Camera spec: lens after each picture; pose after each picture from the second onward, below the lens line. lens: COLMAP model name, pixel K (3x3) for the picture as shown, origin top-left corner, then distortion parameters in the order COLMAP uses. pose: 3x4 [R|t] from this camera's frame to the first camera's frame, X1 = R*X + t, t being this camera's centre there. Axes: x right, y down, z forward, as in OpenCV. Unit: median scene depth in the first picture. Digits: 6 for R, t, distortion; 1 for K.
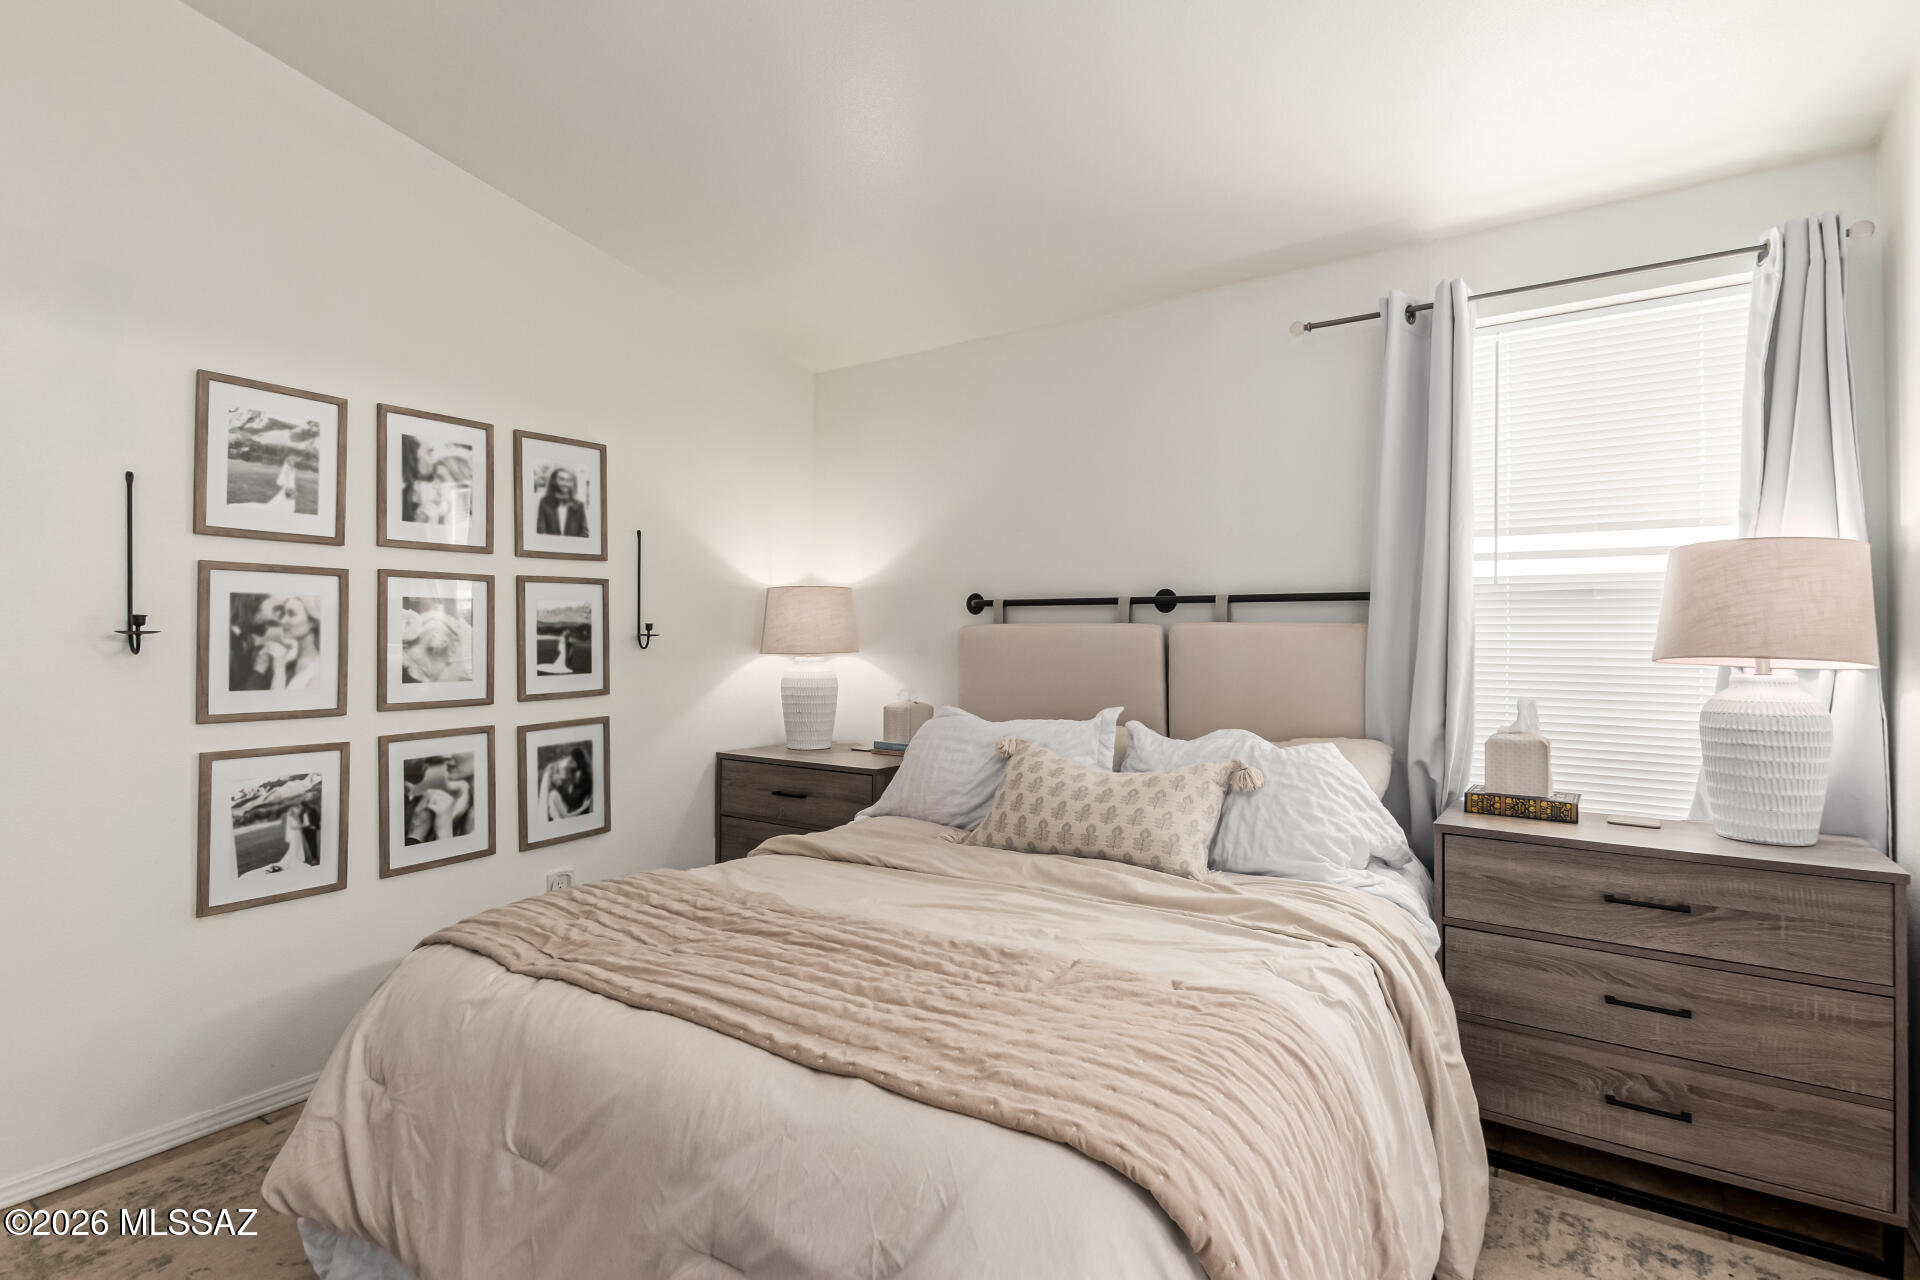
lens RADIAL K [[934.3, 0, 982.6], [0, 934.3, 635.9], [0, 0, 1]] dist [0.013993, 0.000424]
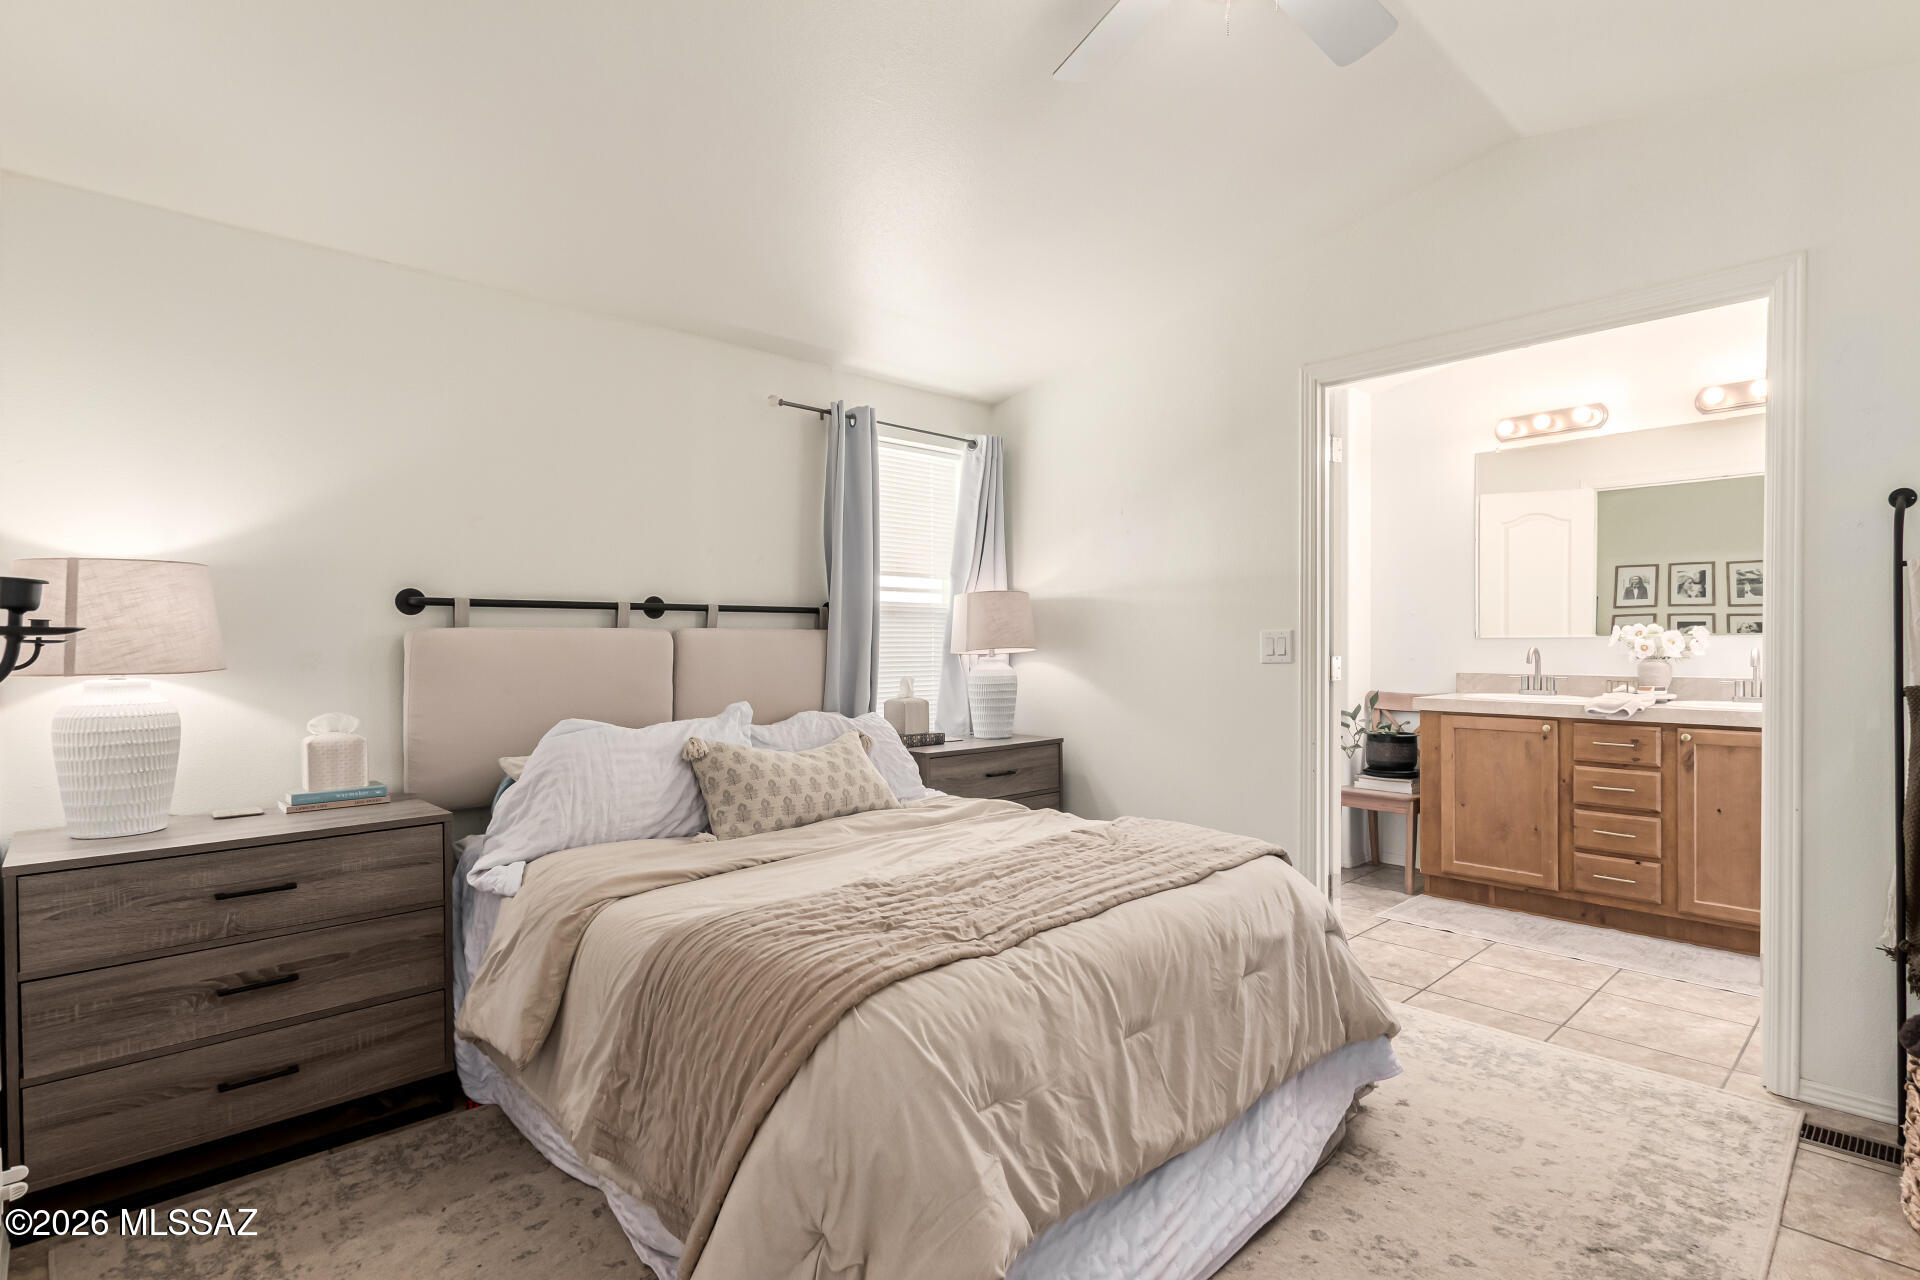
lens RADIAL K [[935.3, 0, 982.8], [0, 935.3, 662.4], [0, 0, 1]] dist [0.011726, -0.000060]
pose [[0.210041, -0.027050, 0.977318, -0.894562], [0.006568, 0.999634, 0.026256, -0.000418], [-0.977671, 0.000904, 0.210141, 0.462124]]
